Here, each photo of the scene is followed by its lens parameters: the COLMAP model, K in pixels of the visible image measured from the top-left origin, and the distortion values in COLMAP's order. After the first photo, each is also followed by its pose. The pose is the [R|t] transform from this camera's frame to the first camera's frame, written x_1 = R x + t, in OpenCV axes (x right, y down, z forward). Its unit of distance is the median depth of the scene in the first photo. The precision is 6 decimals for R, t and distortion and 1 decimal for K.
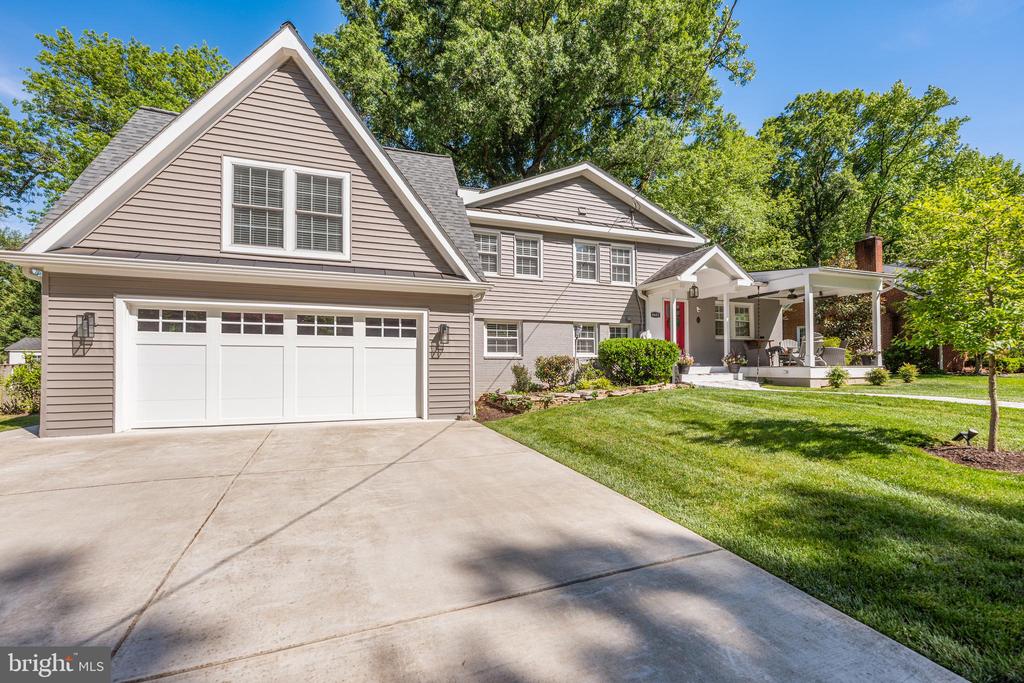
lens RADIAL K [[408.6, 0, 441.9], [0, 408.6, 365.0], [0, 0, 1]] dist [-0.008231, 0.000114]
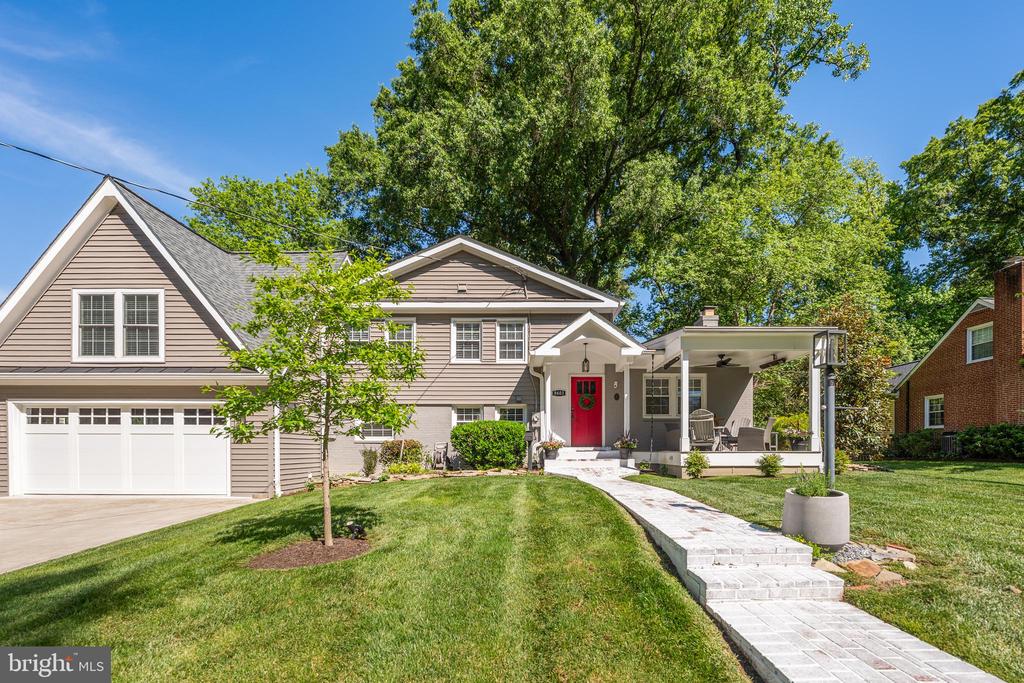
lens RADIAL K [[422.8, 0, 476.7], [0, 422.8, 457.3], [0, 0, 1]] dist [-0.000716, -0.000193]
pose [[0.949088, 0.001918, -0.315006, 0.896321], [0.000196, 0.999978, 0.006681, 0.015308], [0.315012, -0.006403, 0.949066, 0.091066]]
